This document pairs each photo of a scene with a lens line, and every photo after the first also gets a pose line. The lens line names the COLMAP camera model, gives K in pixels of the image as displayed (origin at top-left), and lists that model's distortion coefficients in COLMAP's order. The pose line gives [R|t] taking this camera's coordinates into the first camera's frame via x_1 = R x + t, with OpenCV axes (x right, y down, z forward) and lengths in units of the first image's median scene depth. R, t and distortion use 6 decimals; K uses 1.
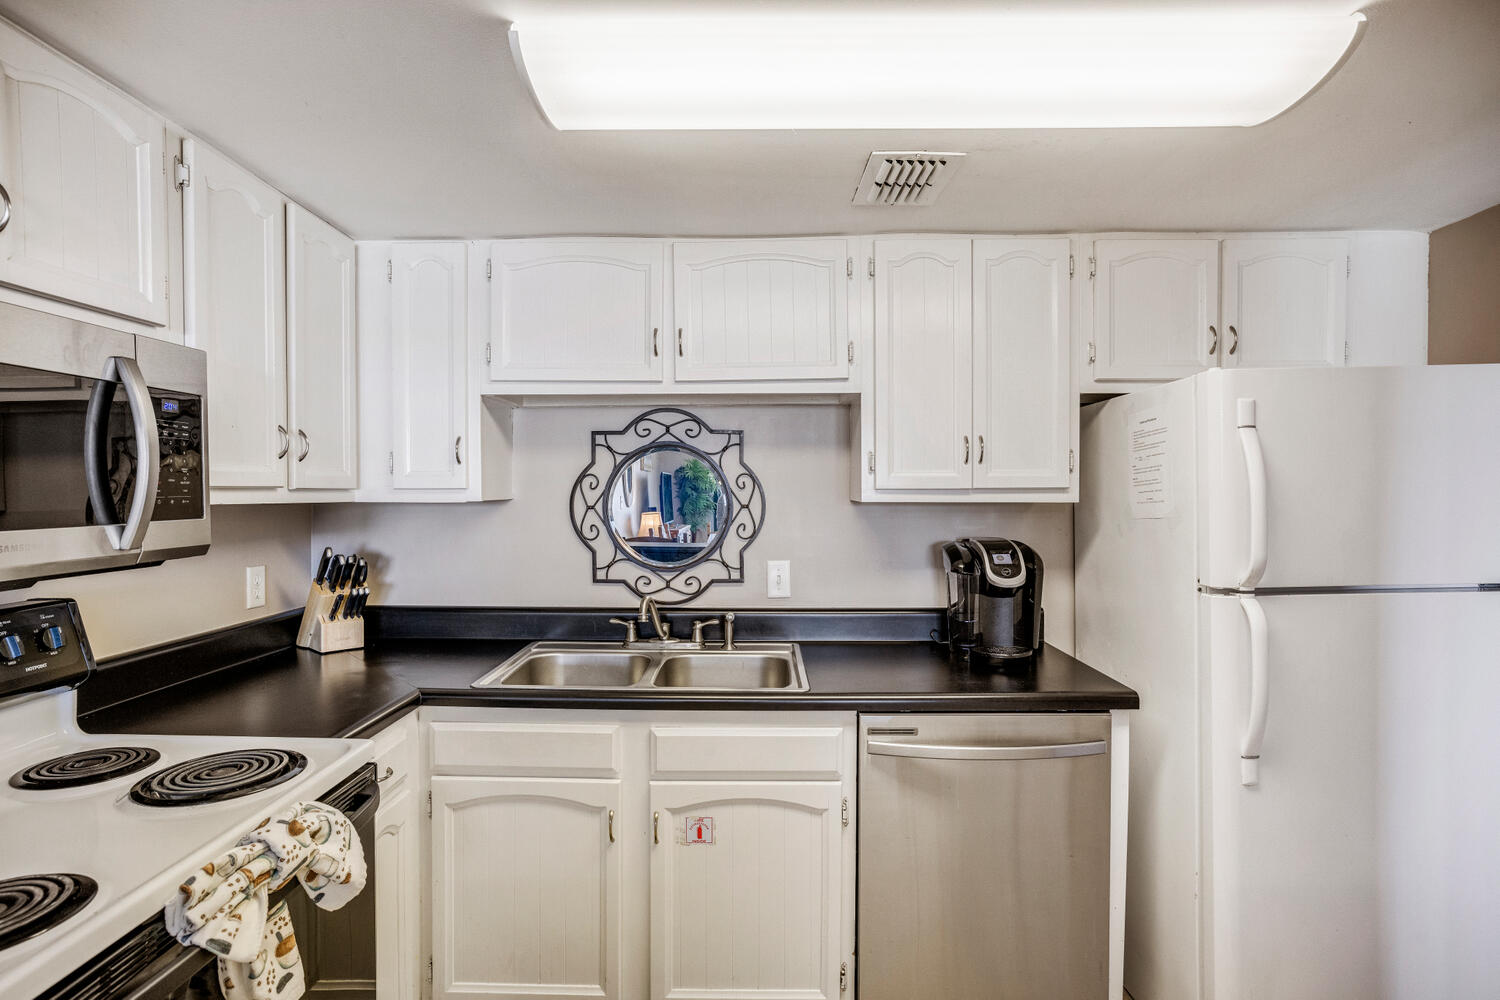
lens RADIAL K [[766.8, 0, 748.6], [0, 766.8, 500.4], [0, 0, 1]] dist [-0.000474, 0.004832]
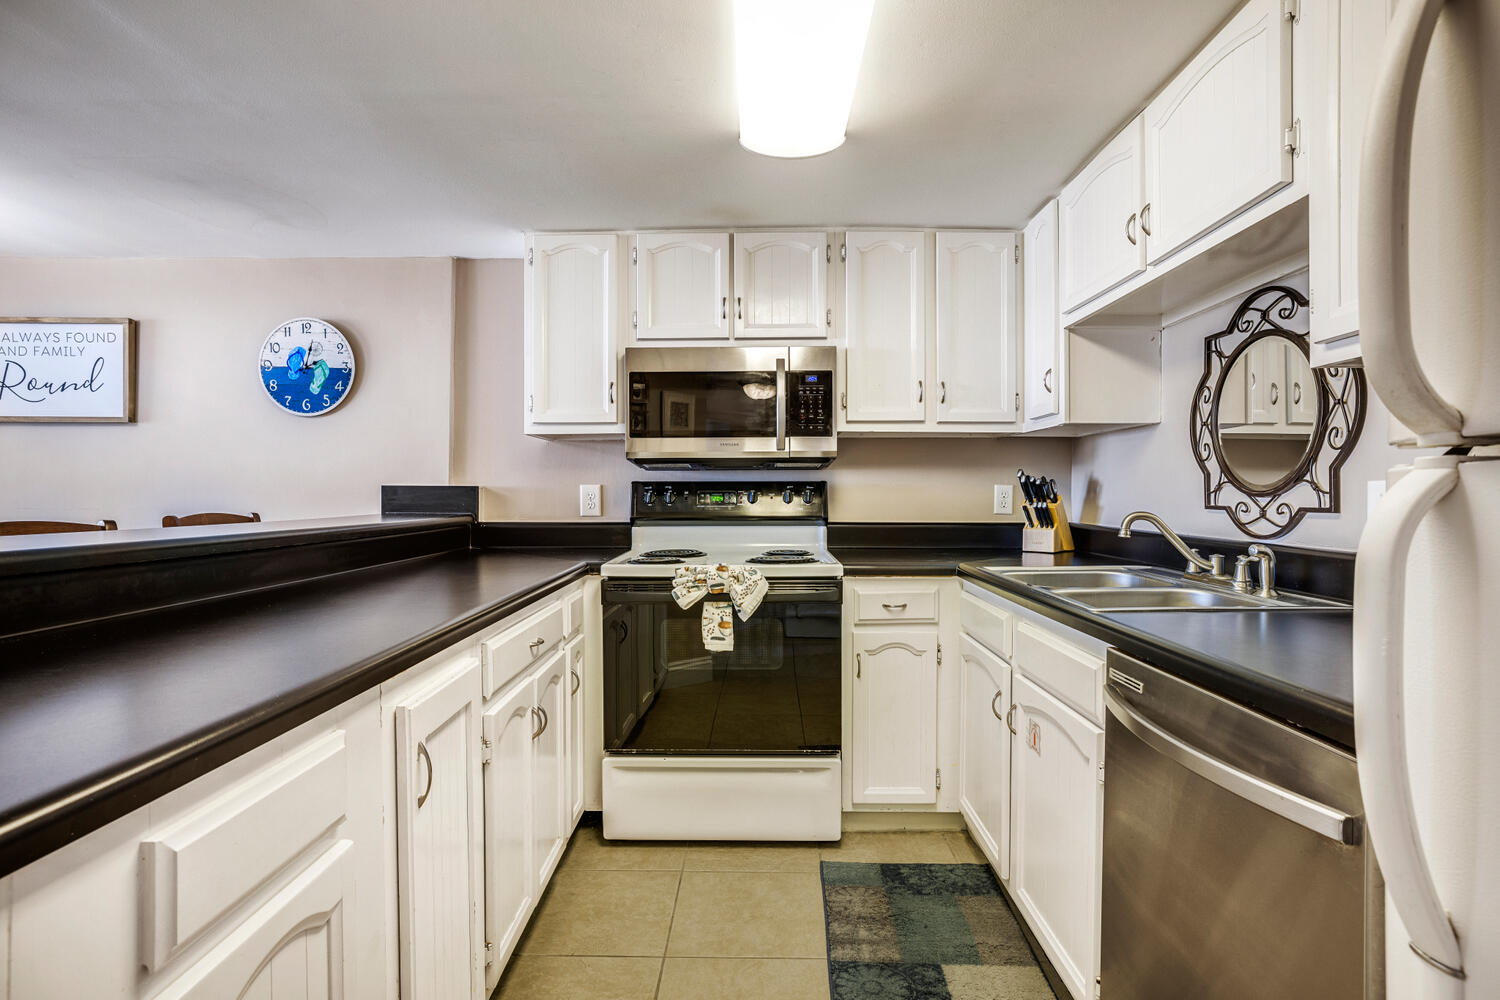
lens RADIAL K [[766.8, 0, 746.7], [0, 766.8, 497.3], [0, 0, 1]] dist [-0.000474, 0.004832]
pose [[0.008855, 0.005555, -0.999945, 0.786684], [-0.012934, 0.999902, 0.005440, 0.112045], [0.999877, 0.012885, 0.008926, 0.539682]]
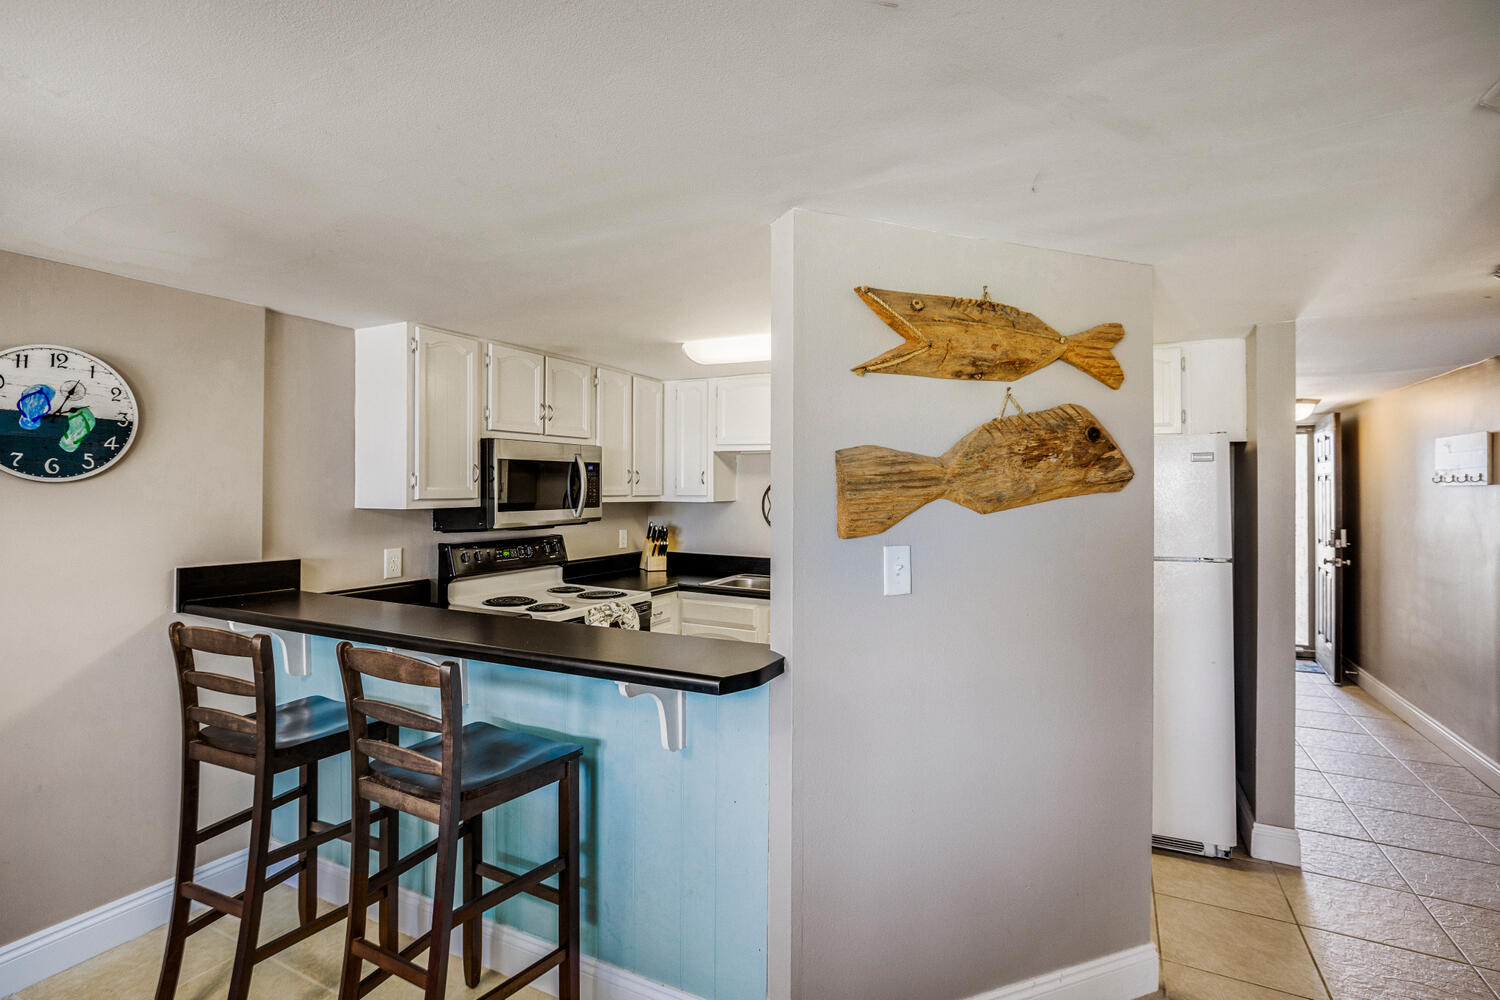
lens RADIAL K [[710.6, 0, 748.7], [0, 710.6, 489.0], [0, 0, 1]] dist [0.000096, 0.000153]
pose [[0.901912, 0.007589, -0.431854, 0.599777], [-0.013852, 0.999840, -0.011359, -0.014328], [0.431698, 0.016227, 0.901872, -0.735518]]
